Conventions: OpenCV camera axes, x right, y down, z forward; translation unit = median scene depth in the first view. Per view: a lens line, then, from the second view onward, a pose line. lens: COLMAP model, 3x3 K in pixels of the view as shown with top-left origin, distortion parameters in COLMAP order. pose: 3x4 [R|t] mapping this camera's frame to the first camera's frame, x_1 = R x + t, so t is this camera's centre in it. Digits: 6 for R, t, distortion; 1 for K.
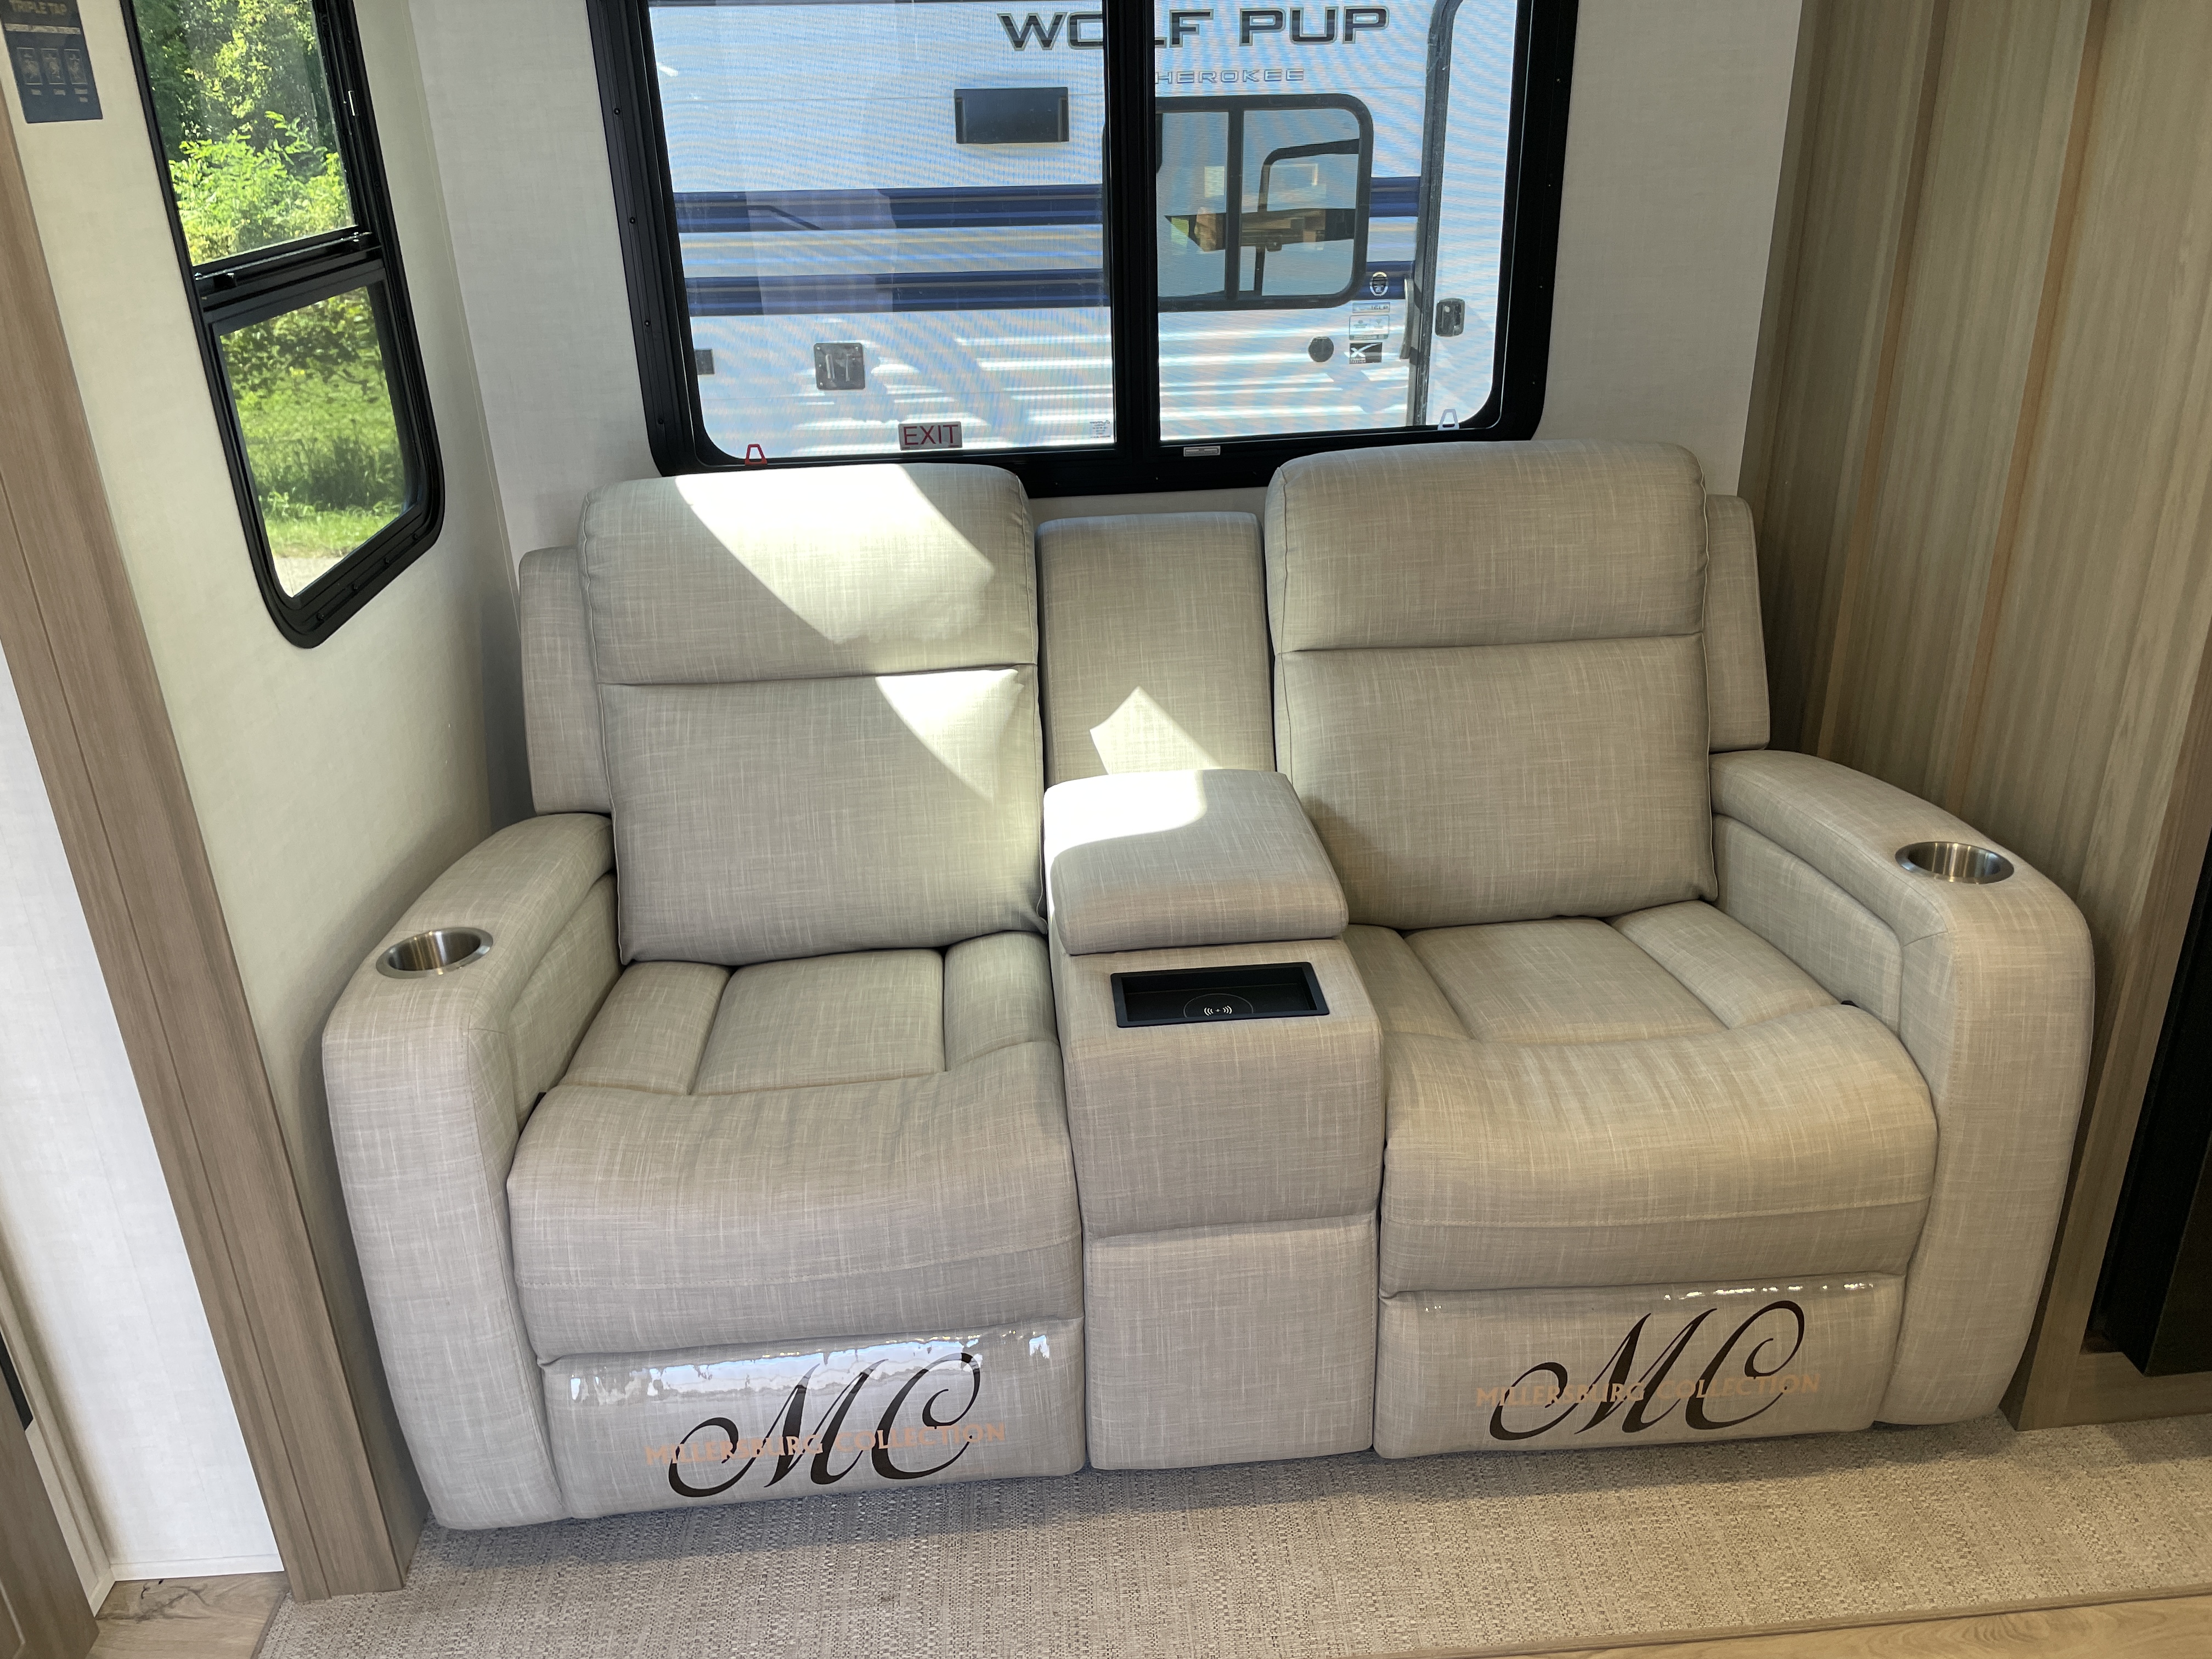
lens RADIAL K [[1702.9, 0, 1108.4], [0, 1702.9, 839.1], [0, 0, 1]] dist [0.079923, -0.102699]
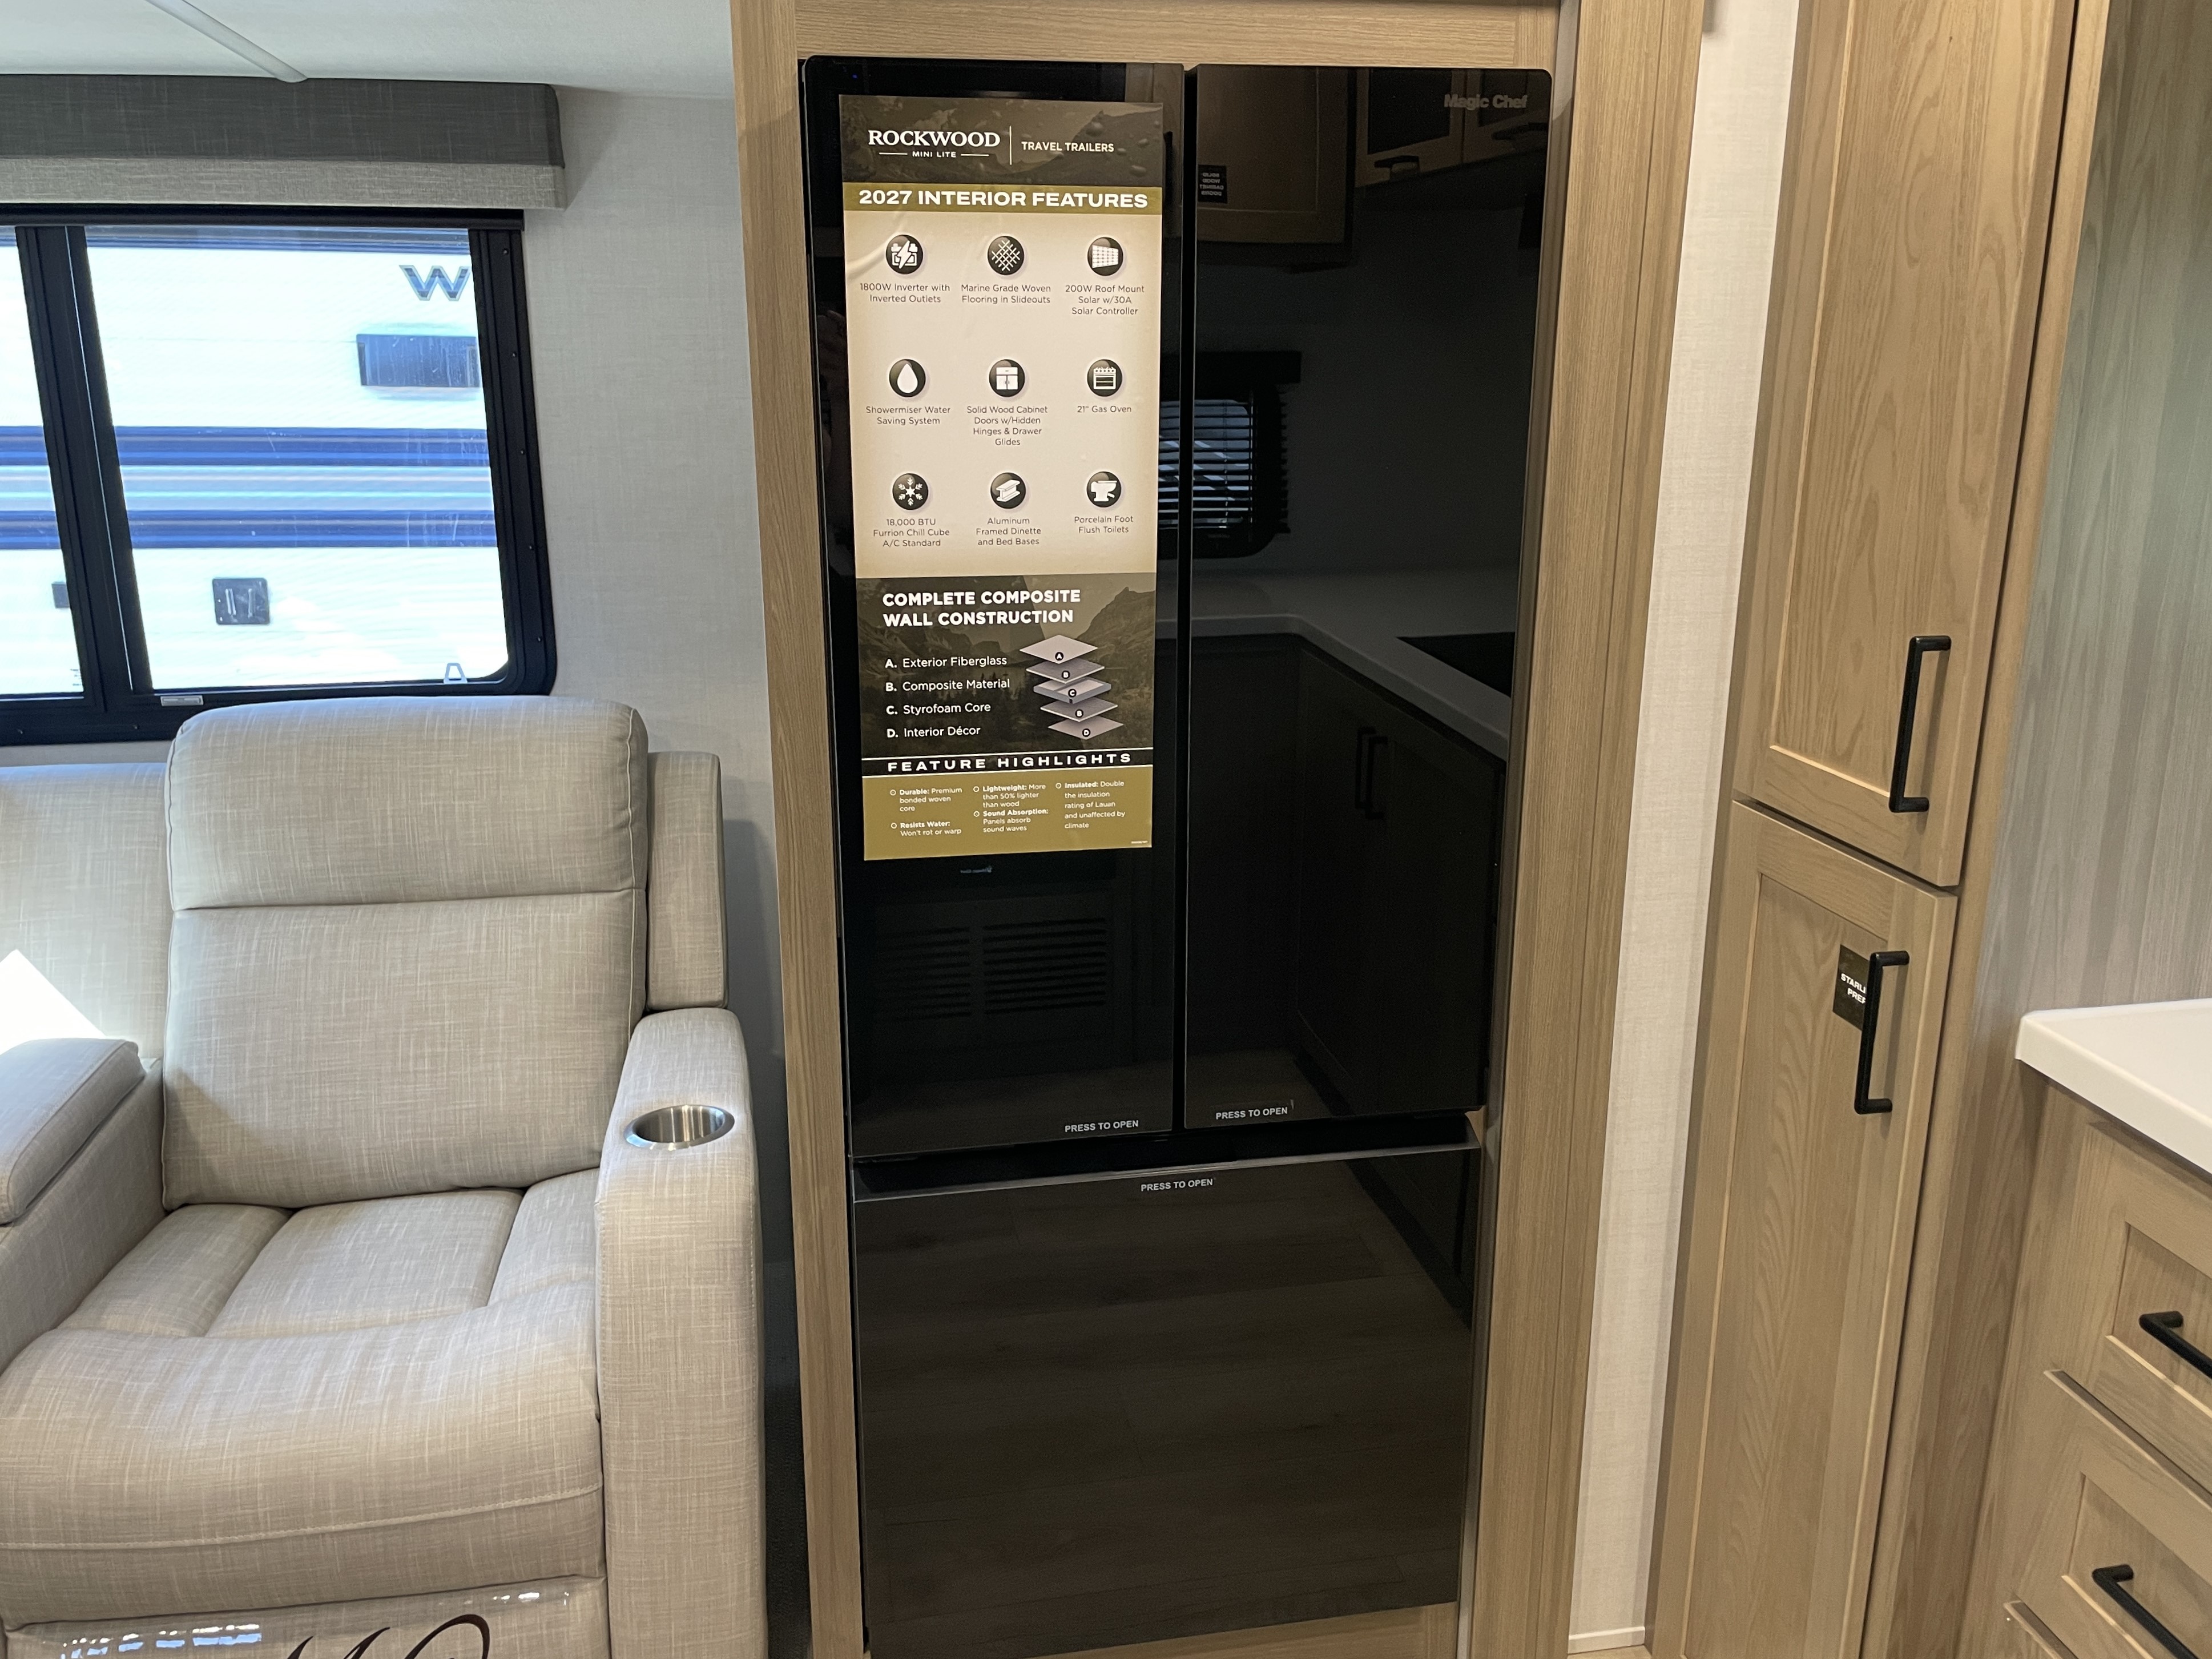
lens RADIAL K [[1755.5, 0, 1099.2], [0, 1755.5, 811.1], [0, 0, 1]] dist [0.129650, -0.168709]
pose [[0.994379, 0.001270, 0.105867, 0.523971], [0.014697, 0.988591, -0.149903, -0.007941], [-0.104850, 0.150616, 0.983016, -0.039635]]
